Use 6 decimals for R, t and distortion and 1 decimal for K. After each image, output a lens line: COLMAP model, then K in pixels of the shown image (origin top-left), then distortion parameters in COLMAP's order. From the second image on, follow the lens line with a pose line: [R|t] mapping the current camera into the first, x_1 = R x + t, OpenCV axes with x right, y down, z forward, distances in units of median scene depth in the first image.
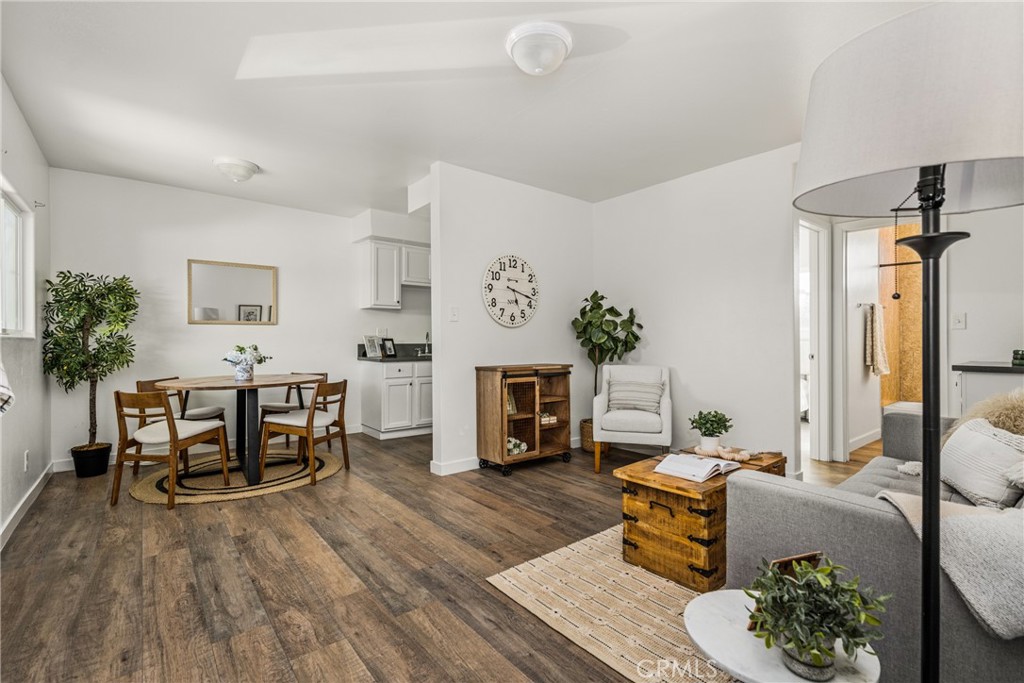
lens RADIAL K [[470.6, 0, 516.2], [0, 470.6, 342.1], [0, 0, 1]] dist [0.003448, 0.000399]
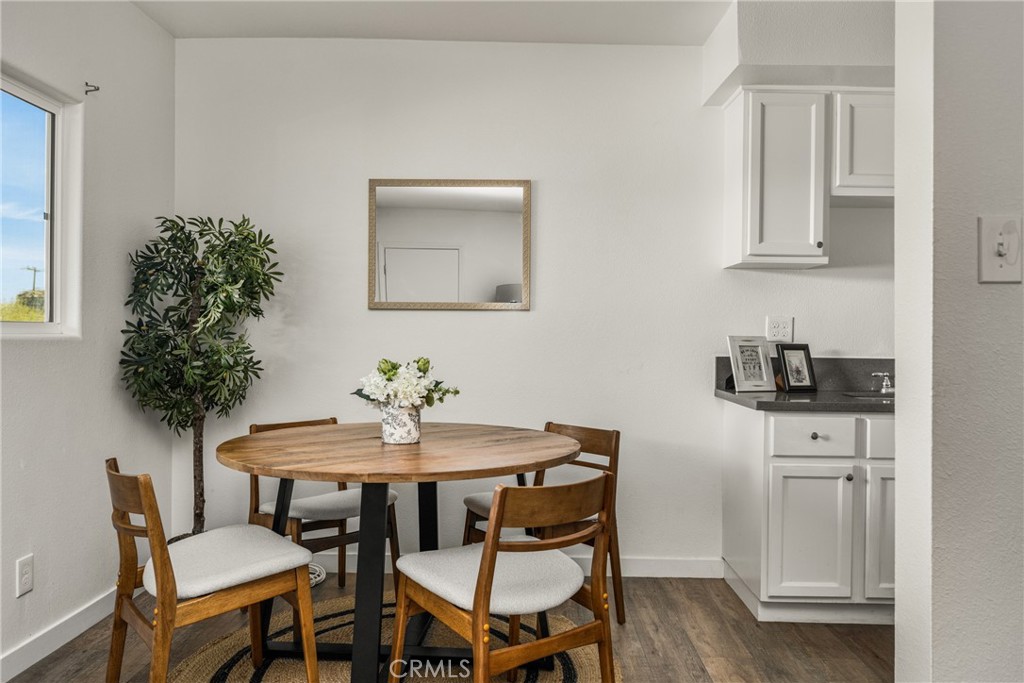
lens RADIAL K [[769.5, 0, 512.7], [0, 769.5, 334.2], [0, 0, 1]] dist [0.004179, -0.005646]
pose [[0.767890, 0.010032, -0.640503, -0.061024], [-0.015647, 0.999873, -0.003098, -0.012772], [0.640390, 0.012401, 0.767950, 0.473877]]
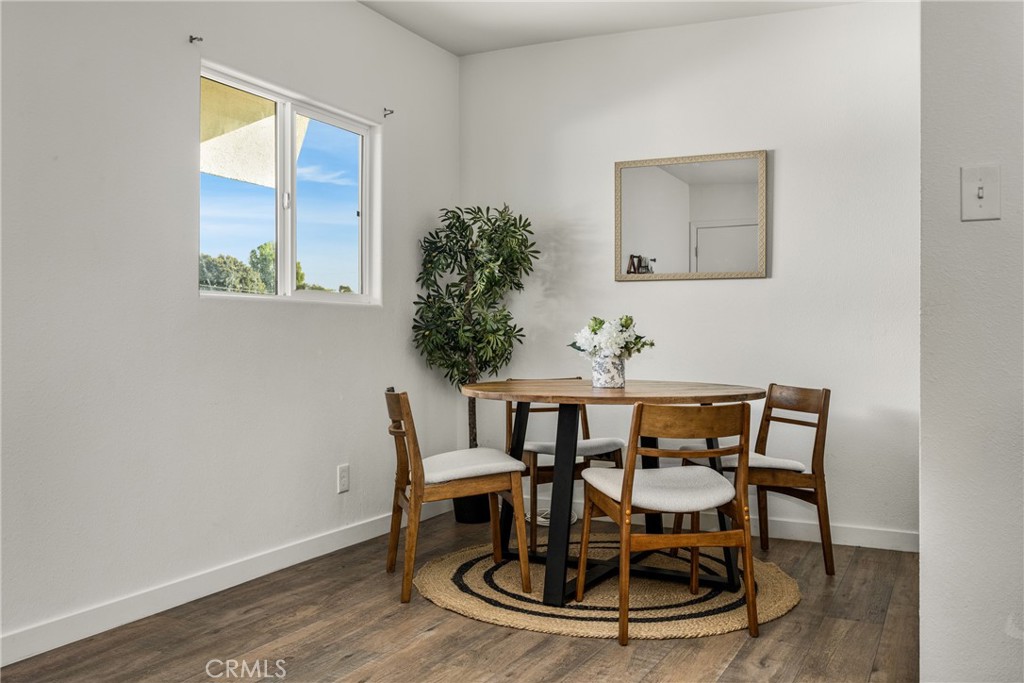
lens RADIAL K [[913.2, 0, 513.7], [0, 913.2, 342.4], [0, 0, 1]] dist [-0.006914, -0.010078]
pose [[0.430707, 0.014629, -0.902373, 0.203396], [-0.011426, 0.999877, 0.010756, 0.021018], [0.902419, 0.005678, 0.430821, 0.440030]]
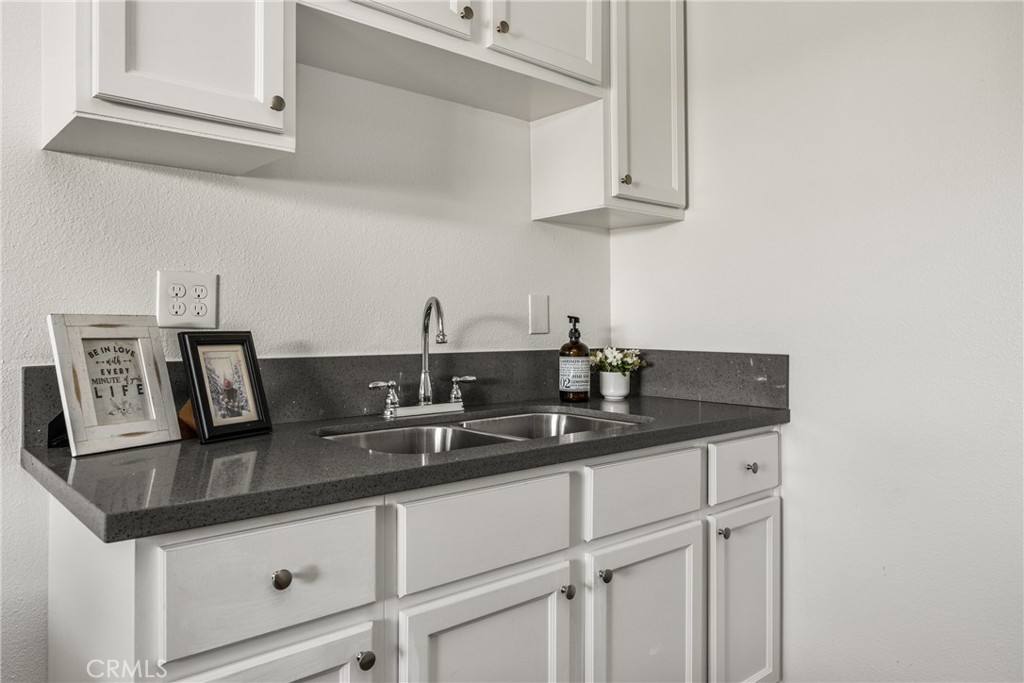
lens RADIAL K [[721.8, 0, 513.6], [0, 721.8, 324.4], [0, 0, 1]] dist [-0.001345, -0.003205]
pose [[0.998873, -0.000682, 0.047453, -0.222840], [0.000893, 0.999990, -0.004434, -0.011328], [-0.047450, 0.004471, 0.998864, 0.917963]]
